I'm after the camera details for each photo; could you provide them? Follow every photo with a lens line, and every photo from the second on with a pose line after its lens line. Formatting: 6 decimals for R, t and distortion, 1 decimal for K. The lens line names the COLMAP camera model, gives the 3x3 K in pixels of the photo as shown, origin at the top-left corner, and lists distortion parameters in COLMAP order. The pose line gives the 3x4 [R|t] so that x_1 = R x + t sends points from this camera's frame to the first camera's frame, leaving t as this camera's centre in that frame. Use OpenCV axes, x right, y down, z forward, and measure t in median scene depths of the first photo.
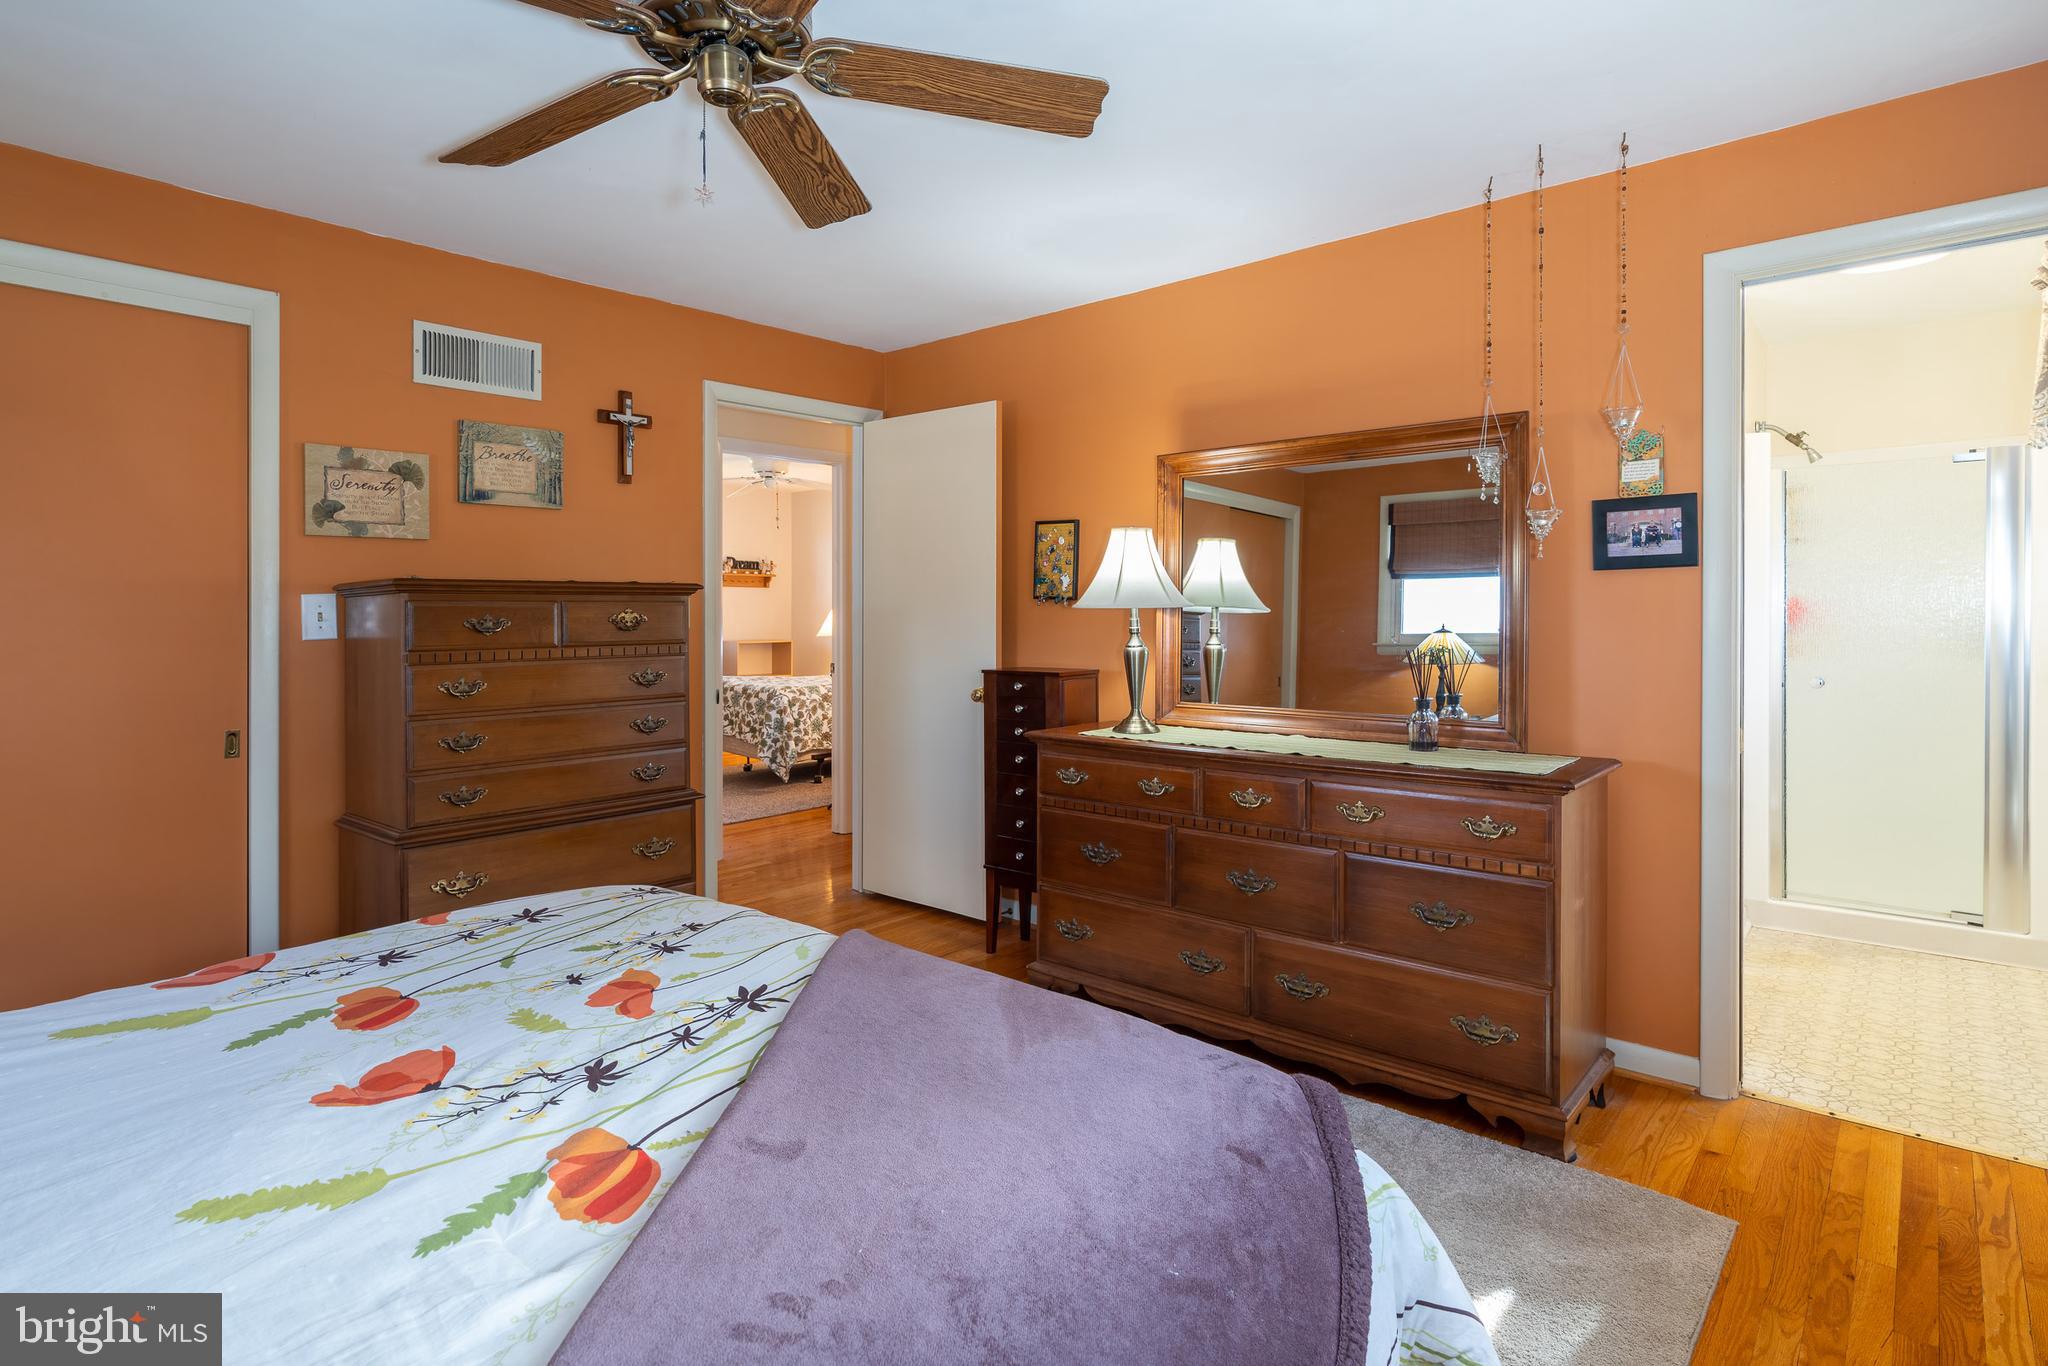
lens RADIAL K [[1052.9, 0, 1024.0], [0, 1052.9, 682.6], [0, 0, 1]] dist [-0.013060, 0.007120]
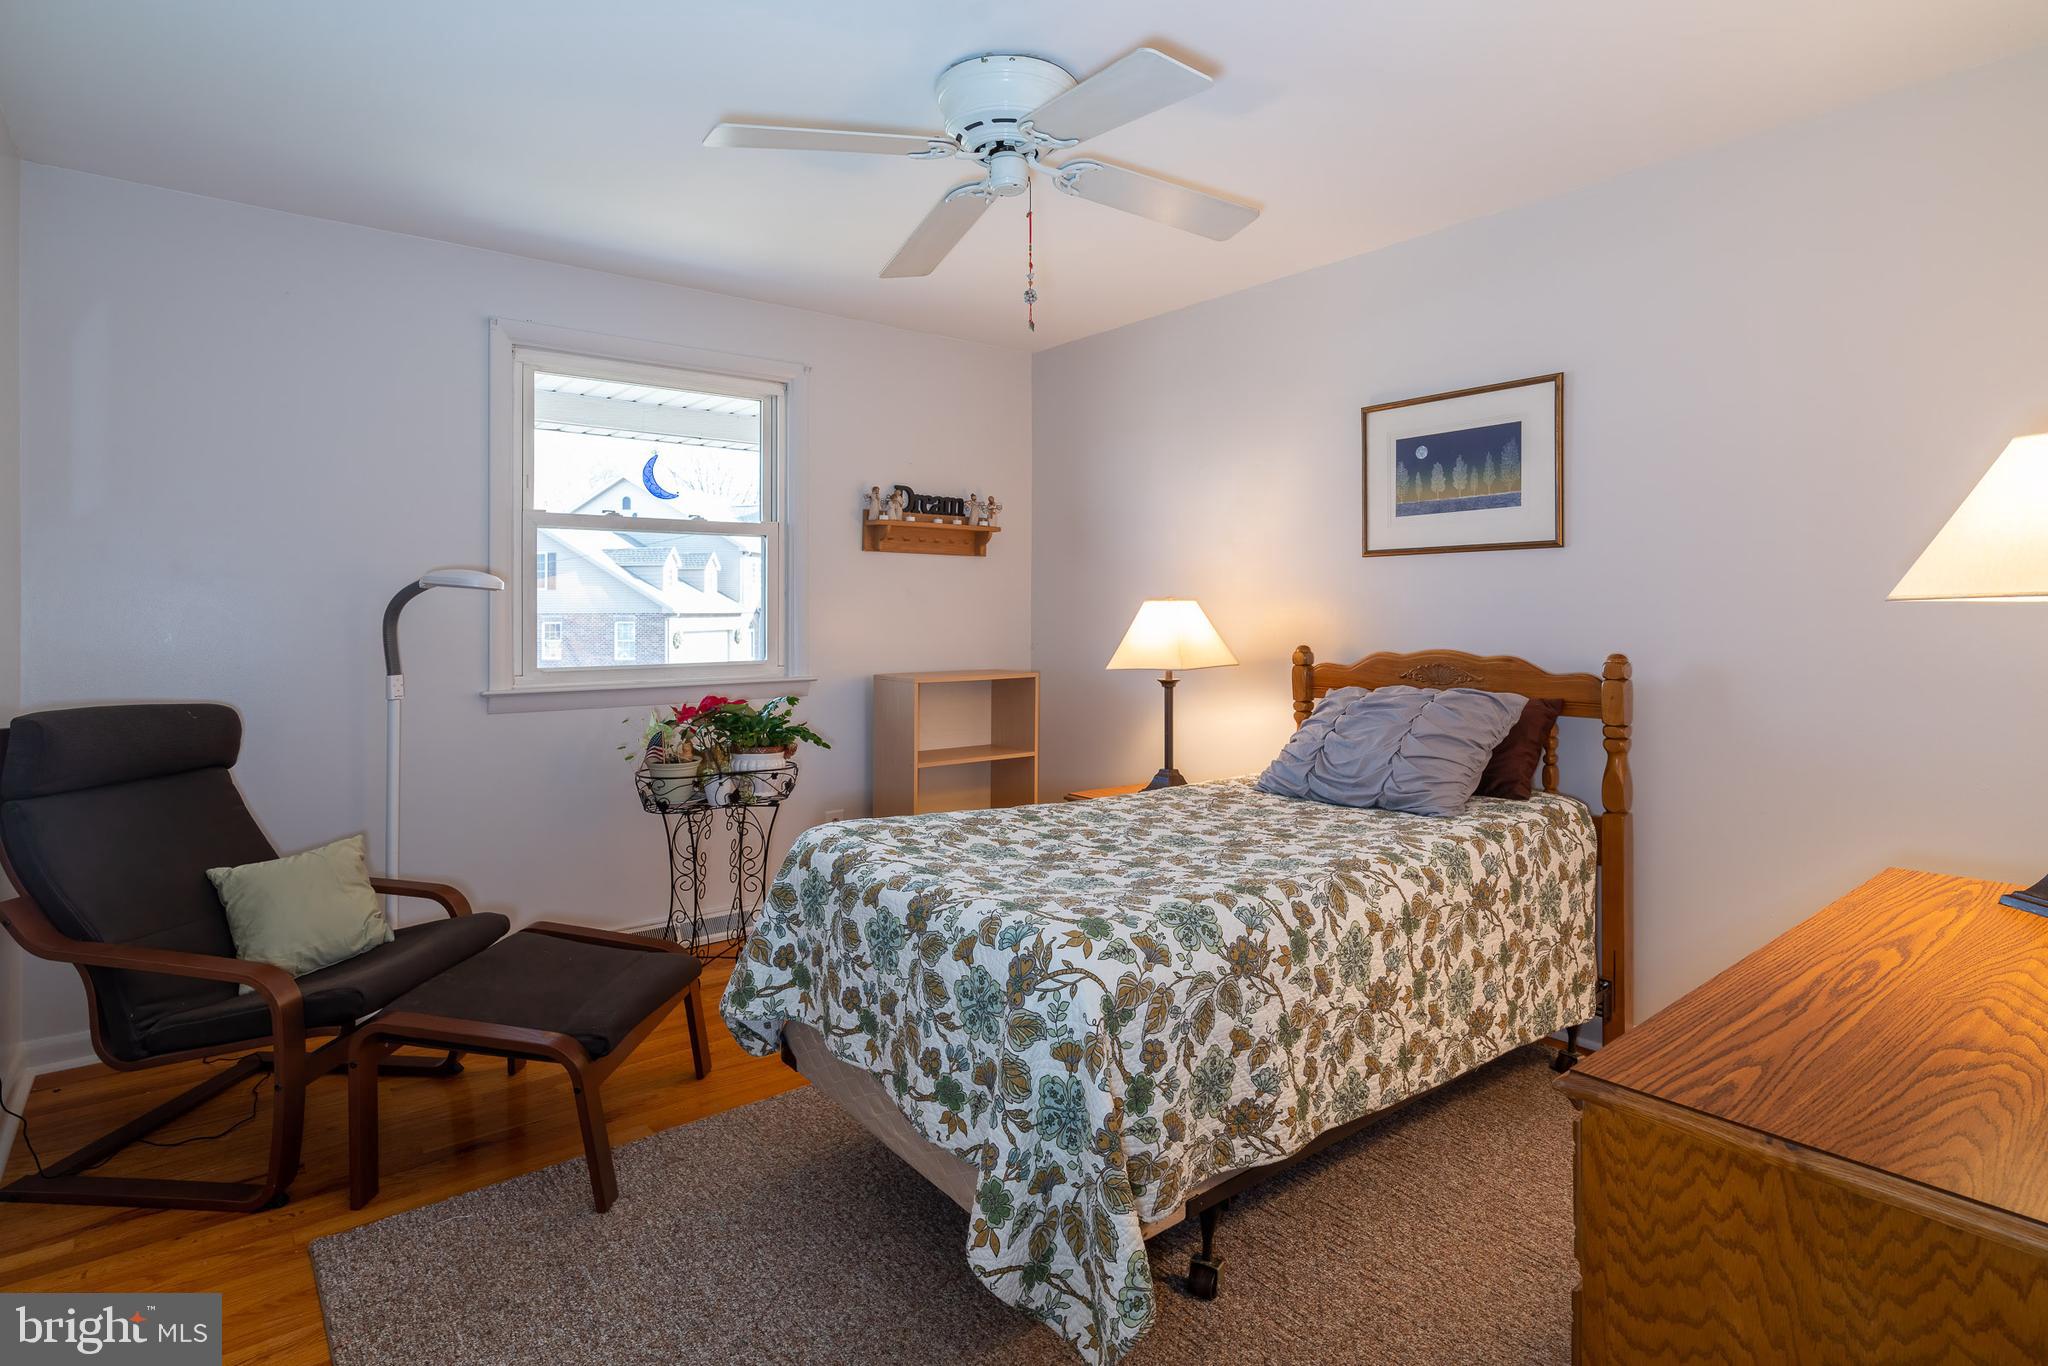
lens RADIAL K [[1052.9, 0, 1024.6], [0, 1052.9, 678.6], [0, 0, 1]] dist [-0.013060, 0.007120]
pose [[0.983641, 0.005820, -0.180048, -0.197393], [-0.006492, 0.999974, -0.003147, -0.049278], [0.180025, 0.004264, 0.983653, 0.764444]]
